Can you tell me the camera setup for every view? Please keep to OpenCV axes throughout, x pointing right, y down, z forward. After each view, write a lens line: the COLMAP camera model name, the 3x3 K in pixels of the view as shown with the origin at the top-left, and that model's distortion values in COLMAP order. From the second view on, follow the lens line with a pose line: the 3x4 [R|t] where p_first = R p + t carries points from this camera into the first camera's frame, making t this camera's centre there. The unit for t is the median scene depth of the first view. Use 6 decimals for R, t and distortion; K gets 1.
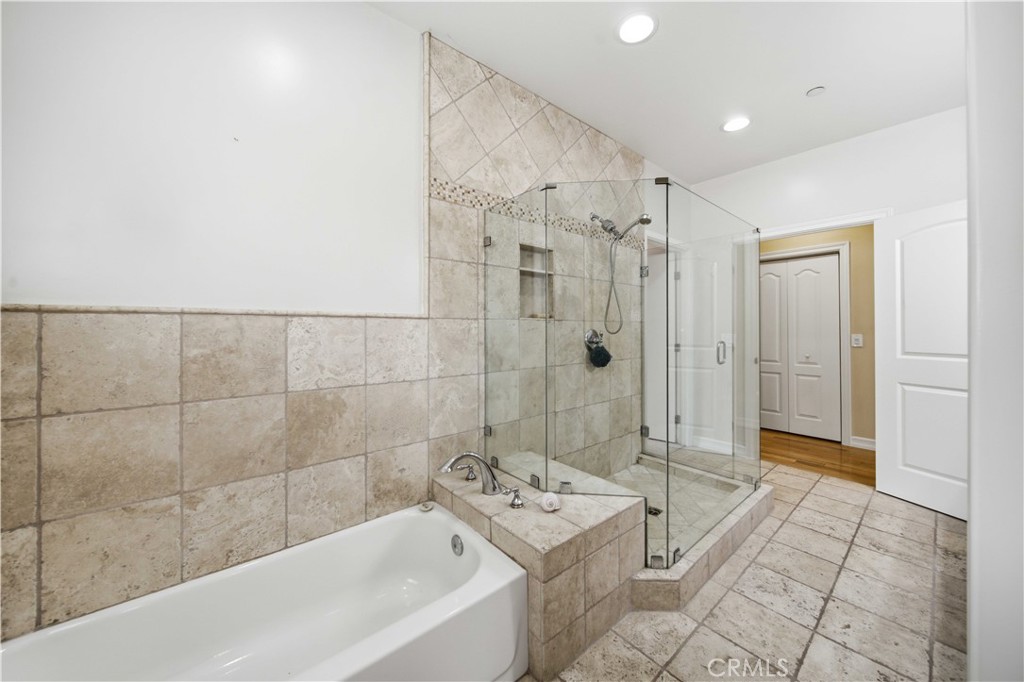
lens RADIAL K [[356.8, 0, 517.4], [0, 356.8, 330.5], [0, 0, 1]] dist [0.001145, -0.000008]
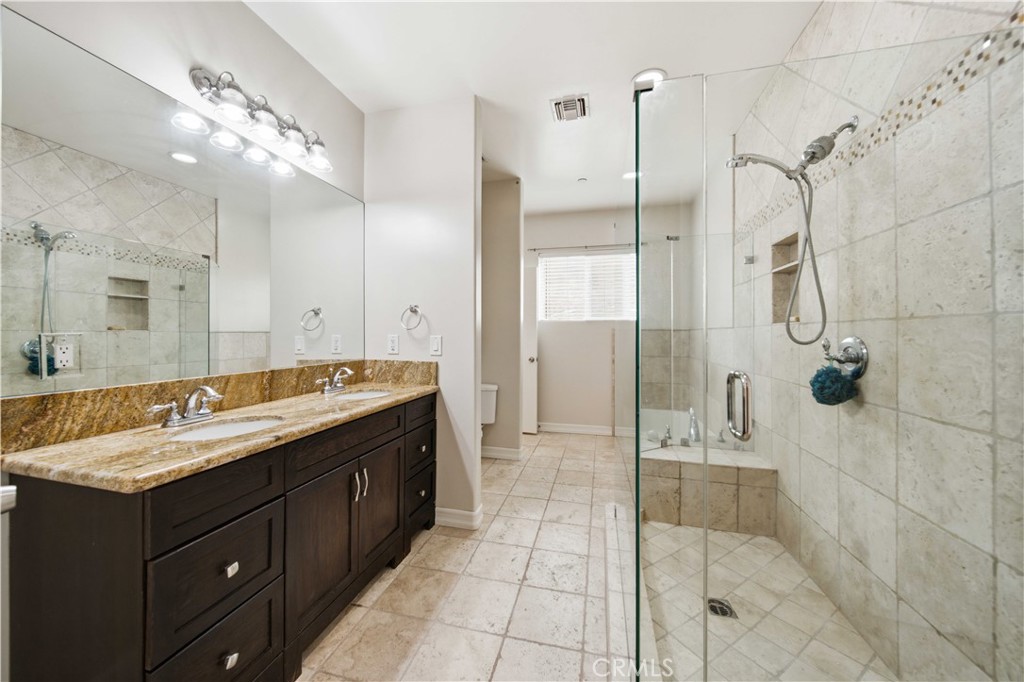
lens RADIAL K [[356.8, 0, 517.4], [0, 356.8, 330.5], [0, 0, 1]] dist [0.001145, -0.000008]
pose [[-0.799770, 0.000502, -0.600307, 1.517250], [-0.003335, 0.999981, 0.005279, -0.019519], [0.600298, 0.006224, -0.799752, 1.833854]]
